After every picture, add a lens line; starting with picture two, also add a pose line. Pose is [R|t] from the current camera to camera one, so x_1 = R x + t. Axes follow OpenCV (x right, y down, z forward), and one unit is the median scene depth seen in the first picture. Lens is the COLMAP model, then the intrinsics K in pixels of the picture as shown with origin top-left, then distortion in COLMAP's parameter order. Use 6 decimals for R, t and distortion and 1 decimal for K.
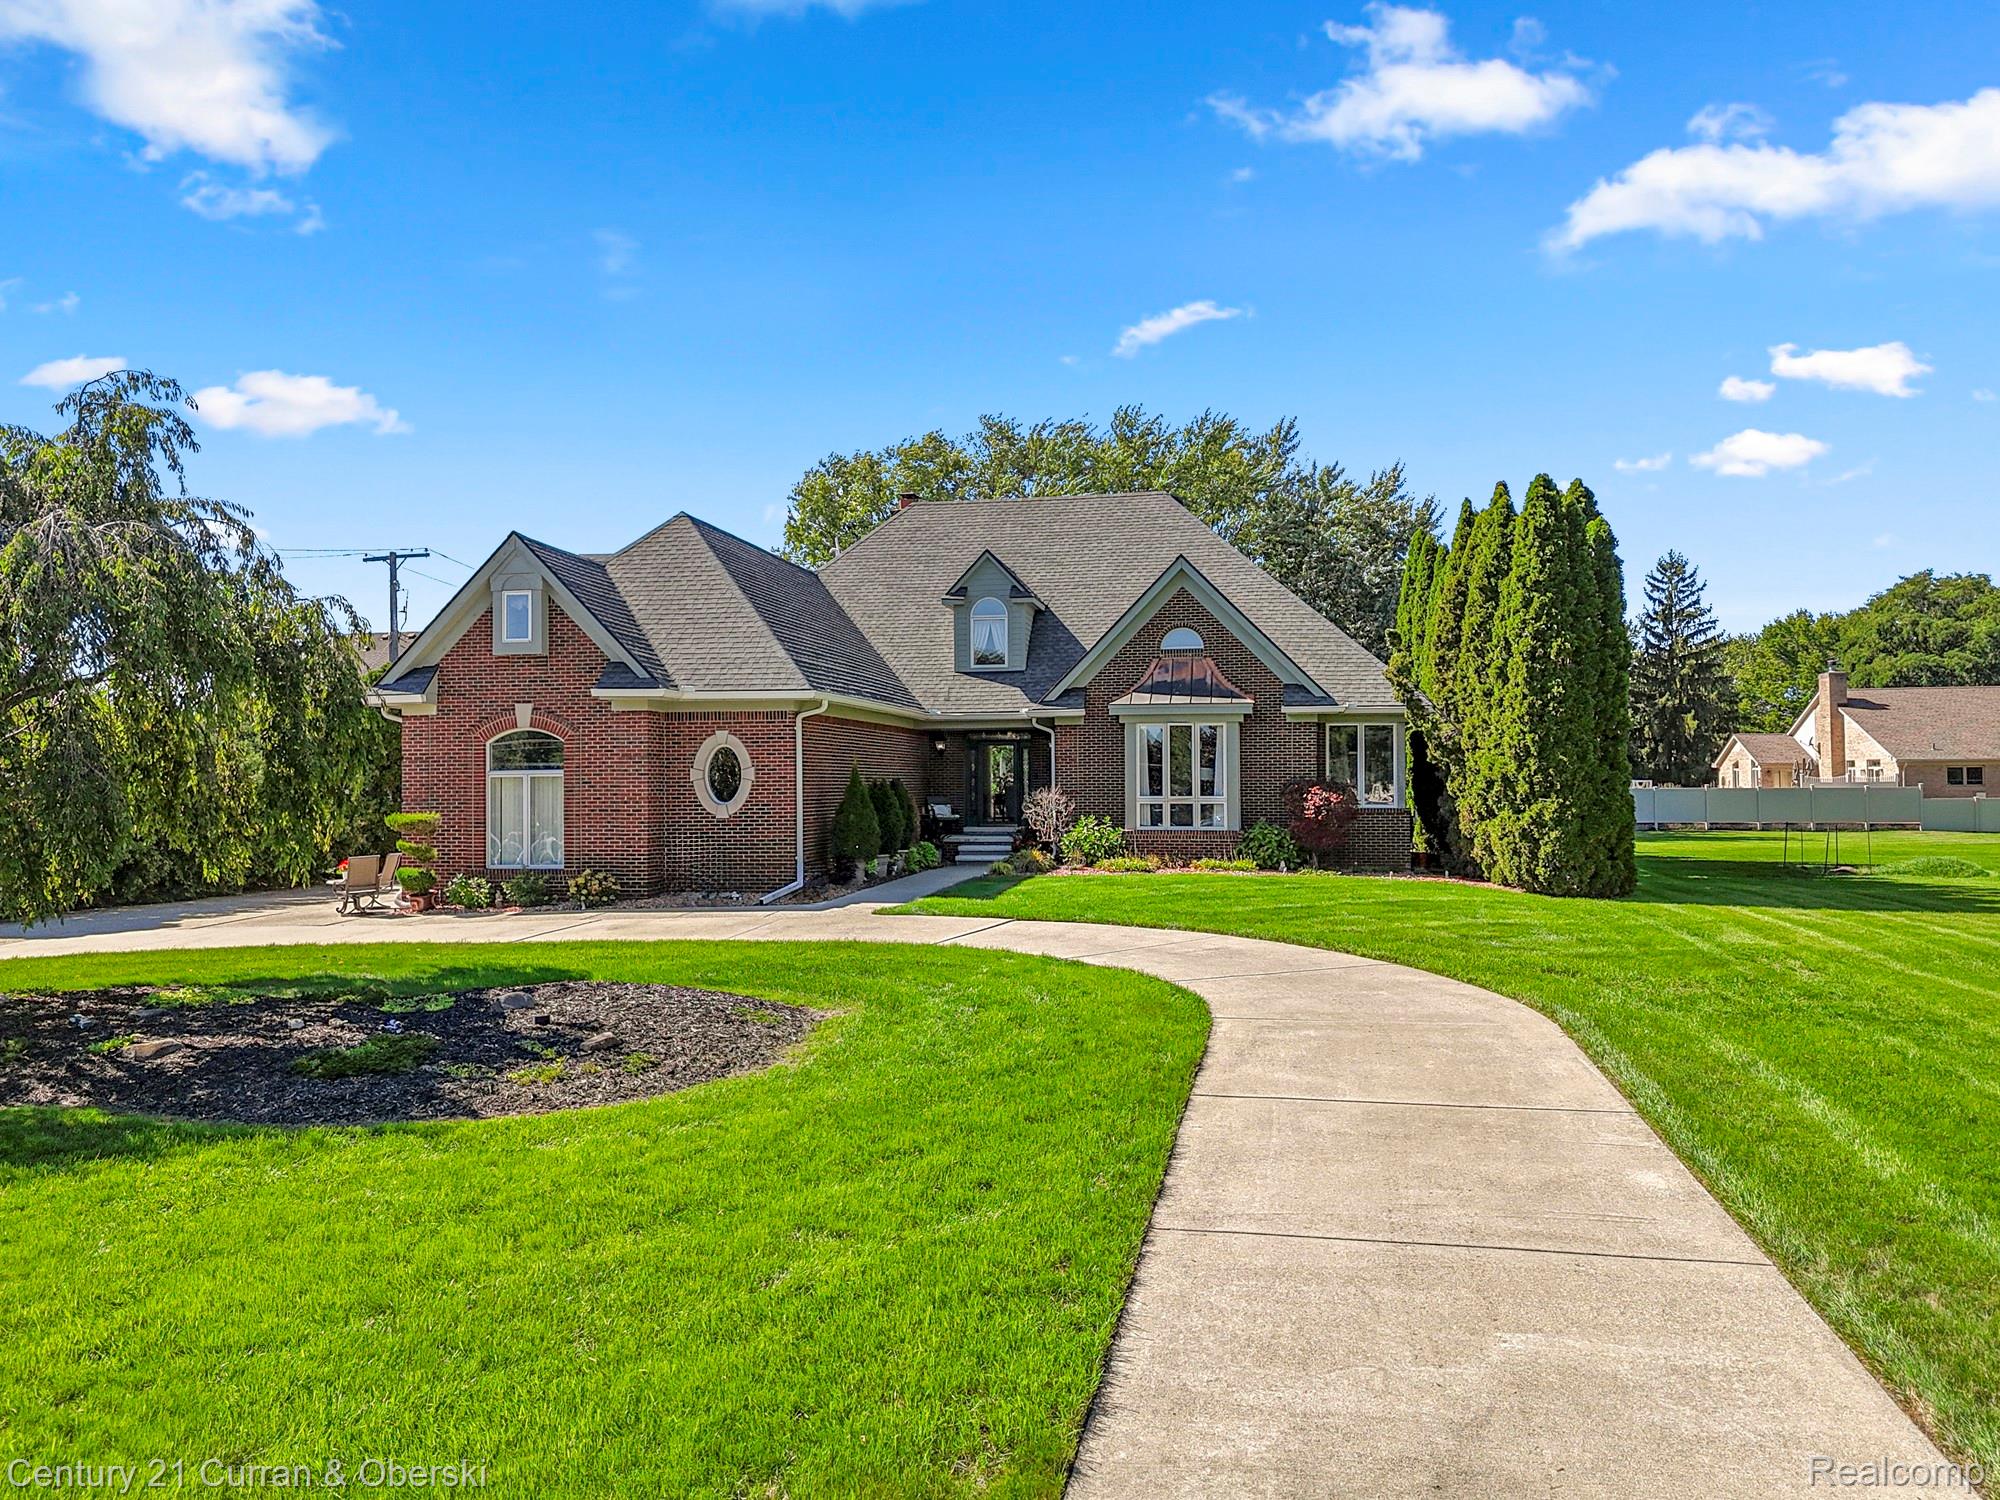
lens RADIAL K [[1466.5, 0, 1000.0], [0, 1466.5, 750.0], [0, 0, 1]] dist [0.027034, 0.003861]
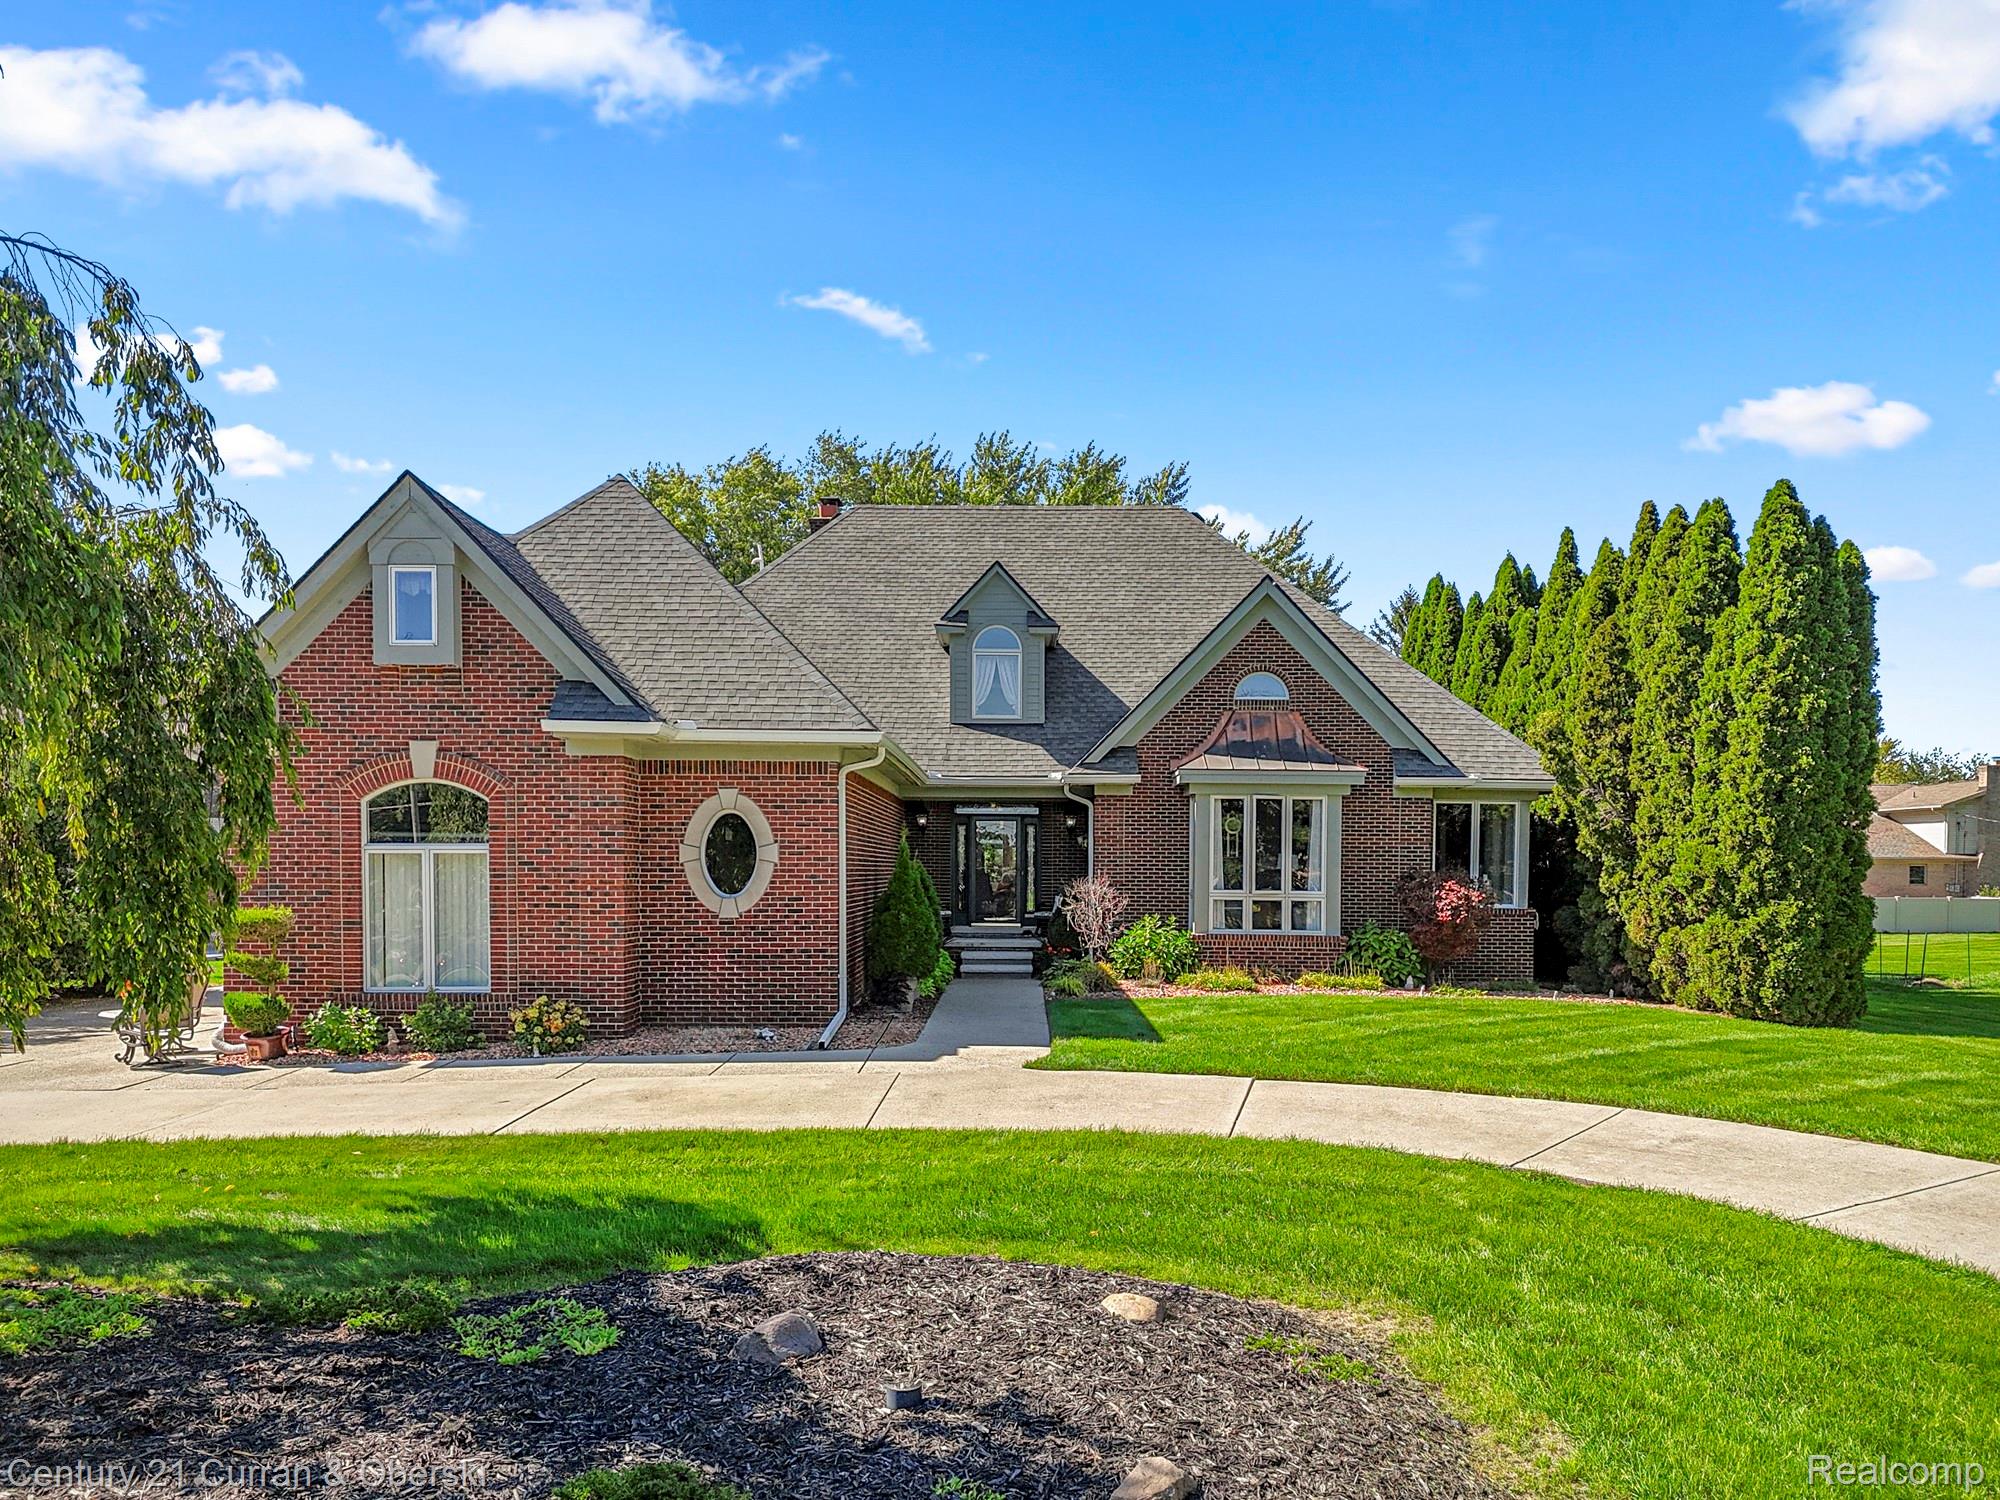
lens RADIAL K [[1532.7, 0, 997.0], [0, 1532.7, 905.8], [0, 0, 1]] dist [0.026660, 0.008041]
pose [[0.985677, 0.009824, 0.168359, -0.166470], [-0.017723, 0.998808, 0.045485, 0.005635], [-0.167712, -0.047817, 0.984676, 0.249986]]
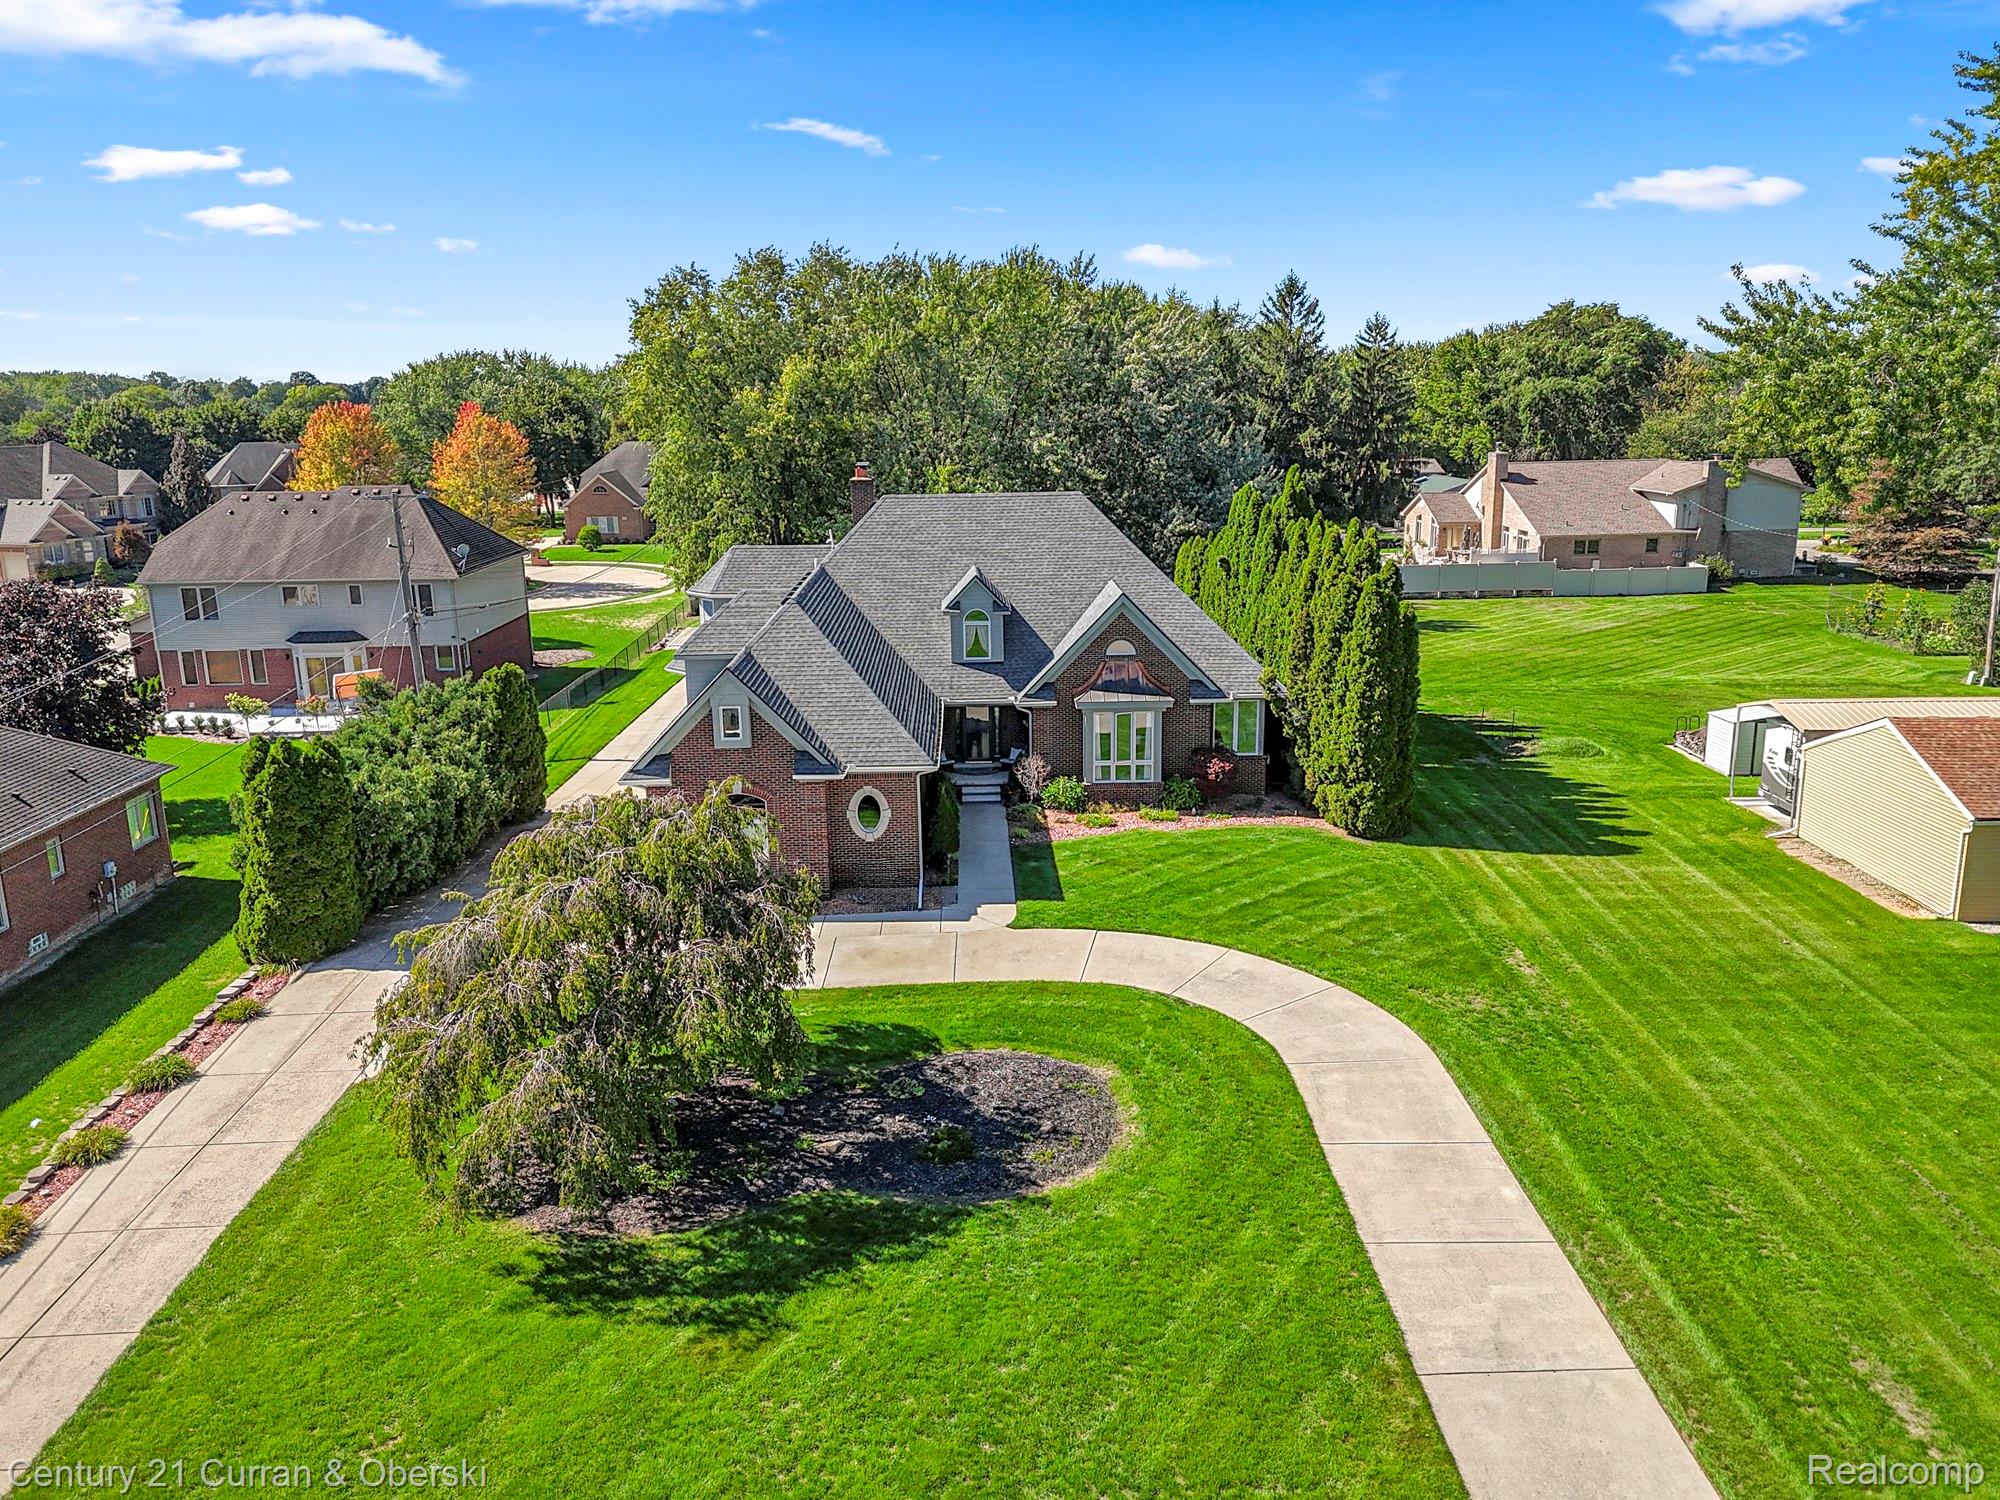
lens RADIAL K [[1448.6, 0, 1000.0], [0, 1448.6, 750.0], [0, 0, 1]] dist [0.040229, 0.000851]
pose [[0.977854, -0.056693, 0.201462, -0.317644], [0.003374, 0.966756, 0.255680, -0.384710], [-0.209260, -0.249338, 0.945537, -0.381976]]
